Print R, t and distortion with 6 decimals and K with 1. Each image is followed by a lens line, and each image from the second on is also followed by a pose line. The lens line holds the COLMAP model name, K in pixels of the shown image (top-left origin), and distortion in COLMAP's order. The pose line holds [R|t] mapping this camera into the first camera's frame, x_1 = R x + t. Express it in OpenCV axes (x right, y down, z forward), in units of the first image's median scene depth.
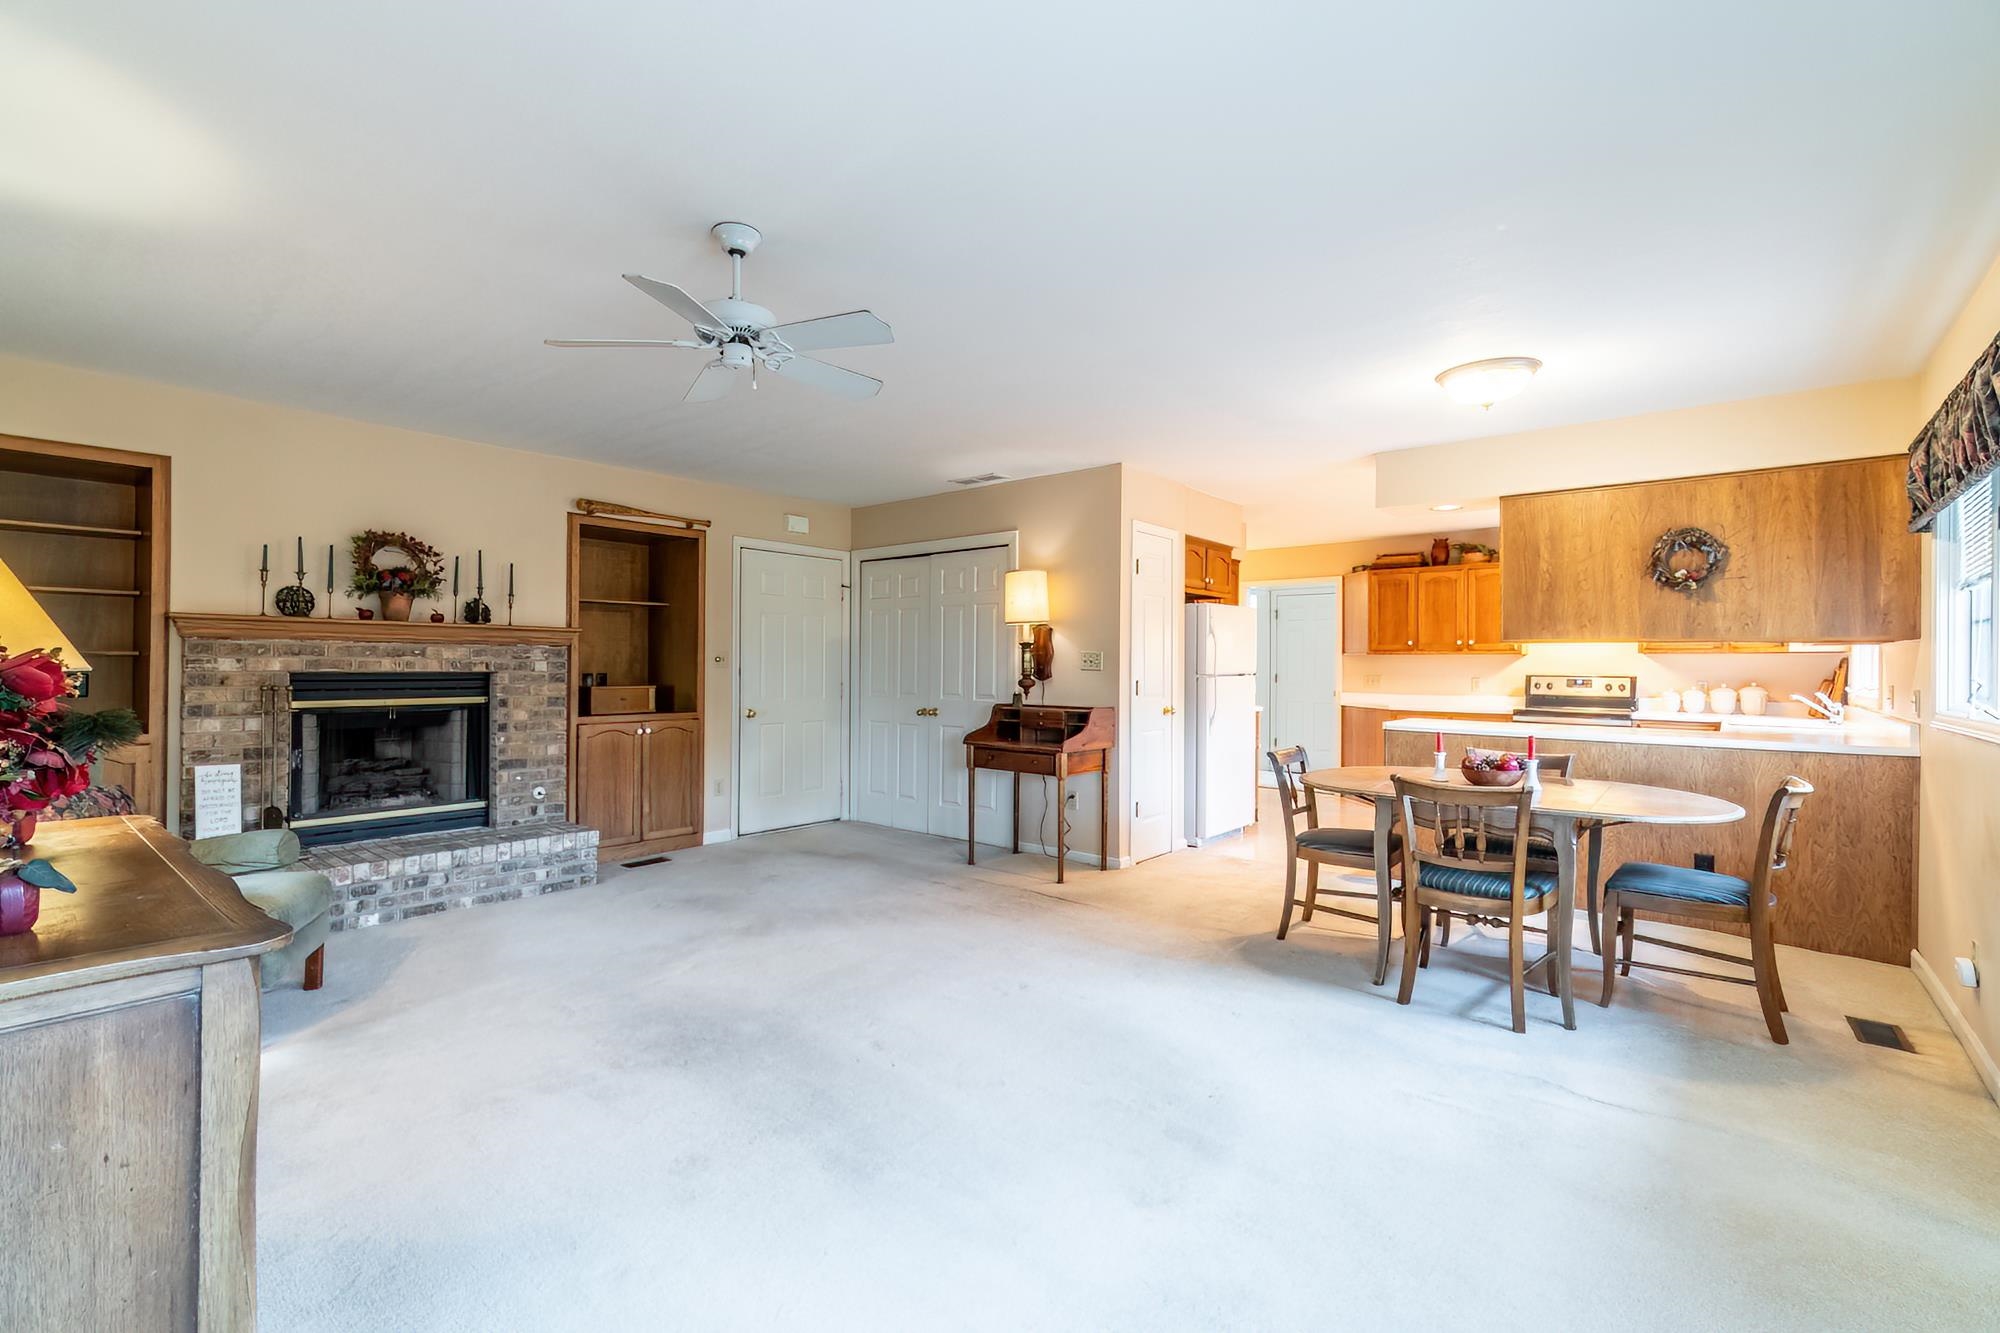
lens RADIAL K [[867.1, 0, 944.9], [0, 867.1, 669.6], [0, 0, 1]] dist [-0.000676, -0.000223]
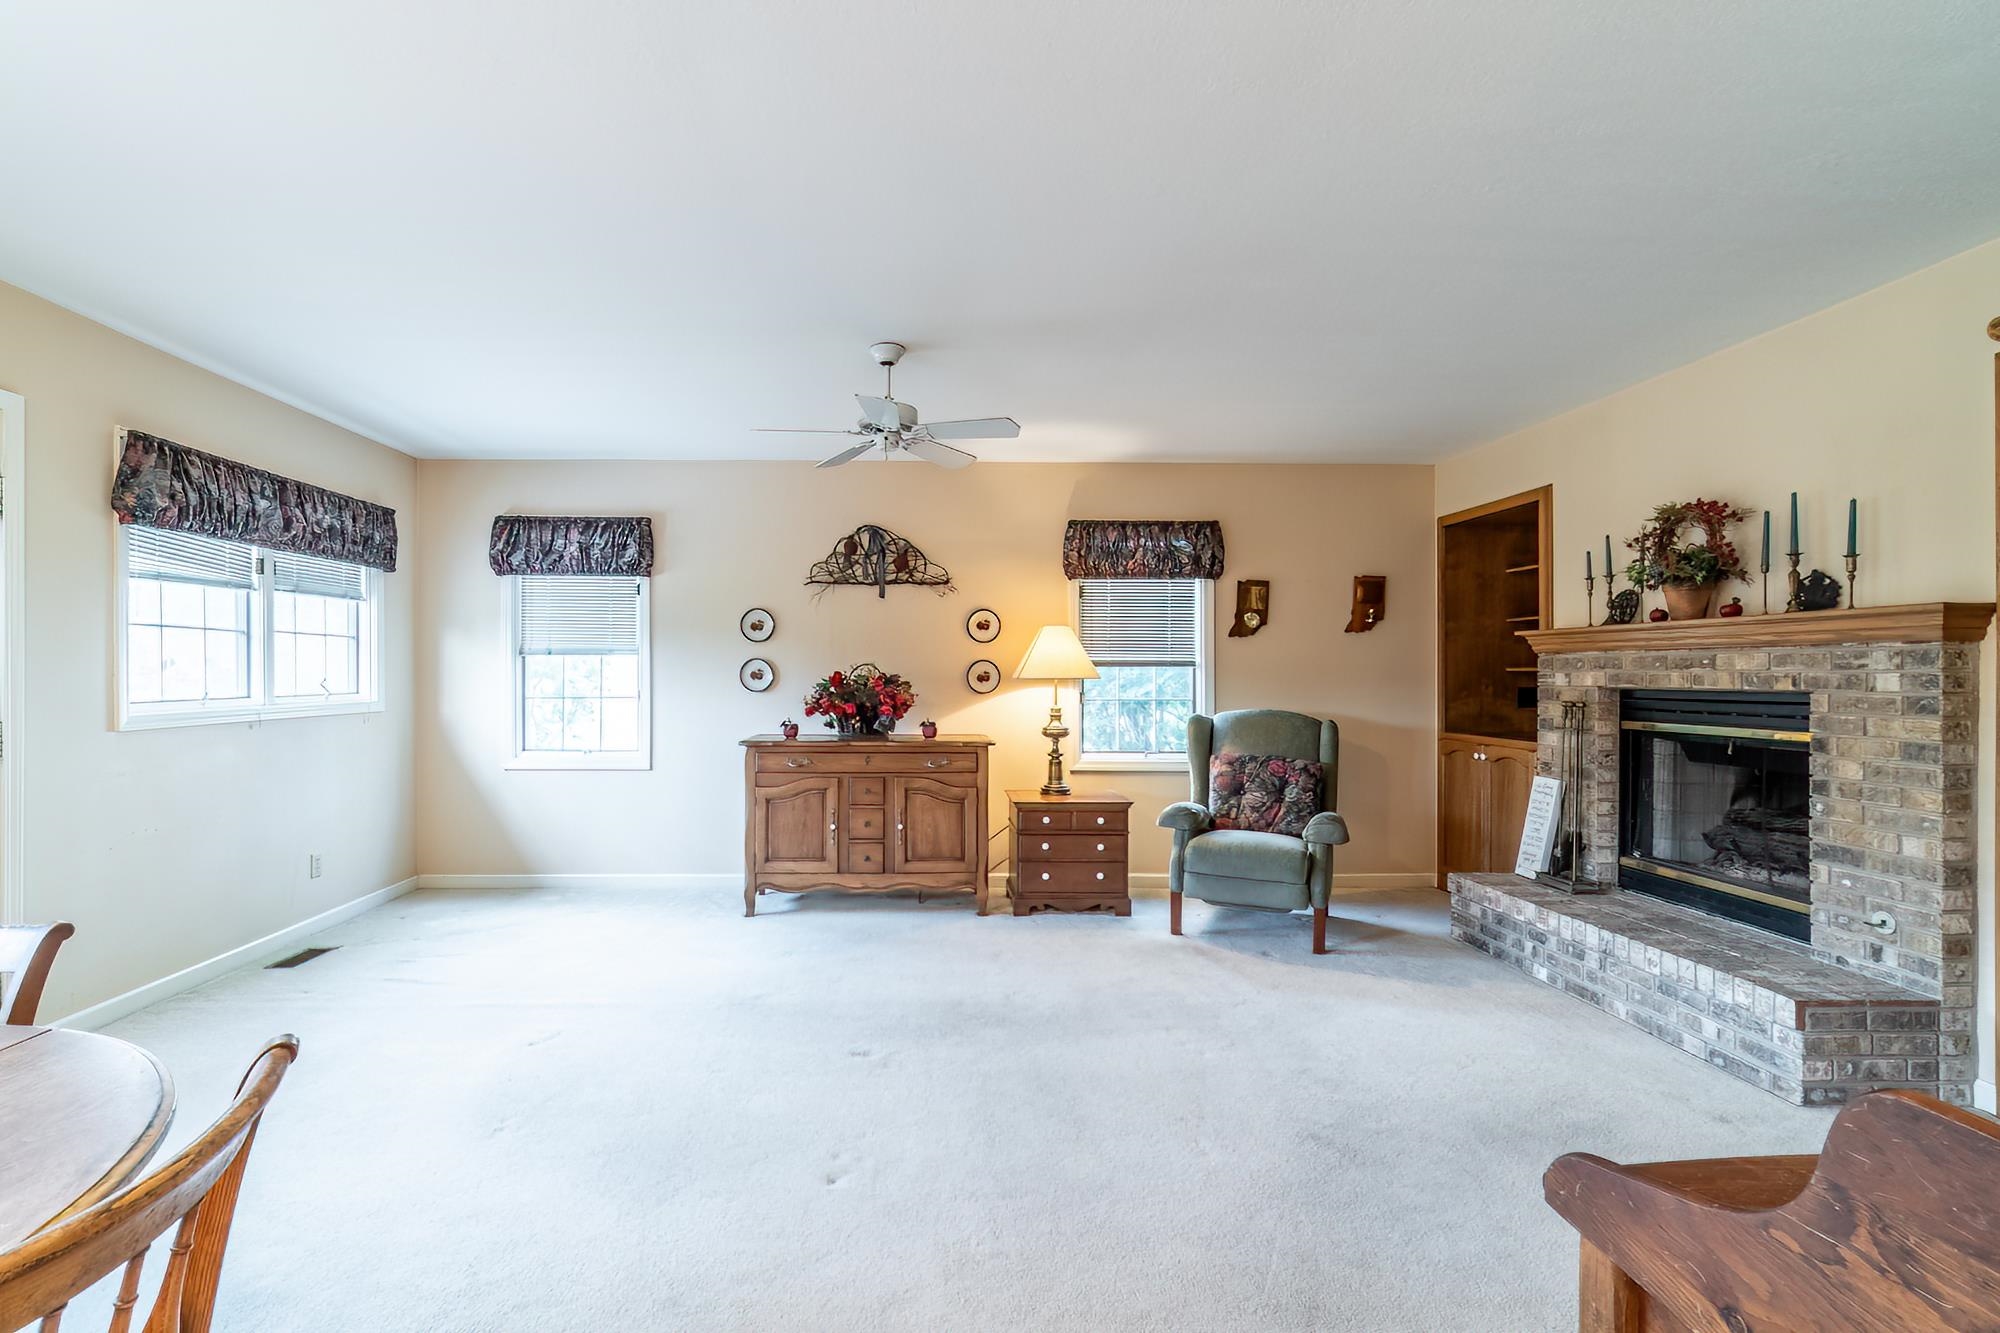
lens RADIAL K [[867.1, 0, 944.9], [0, 867.1, 669.6], [0, 0, 1]] dist [-0.000676, -0.000223]
pose [[-0.700093, -0.012759, -0.713938, 0.331289], [-0.010769, 0.999915, -0.007310, -0.001791], [0.713970, 0.002571, -0.700171, 1.030591]]
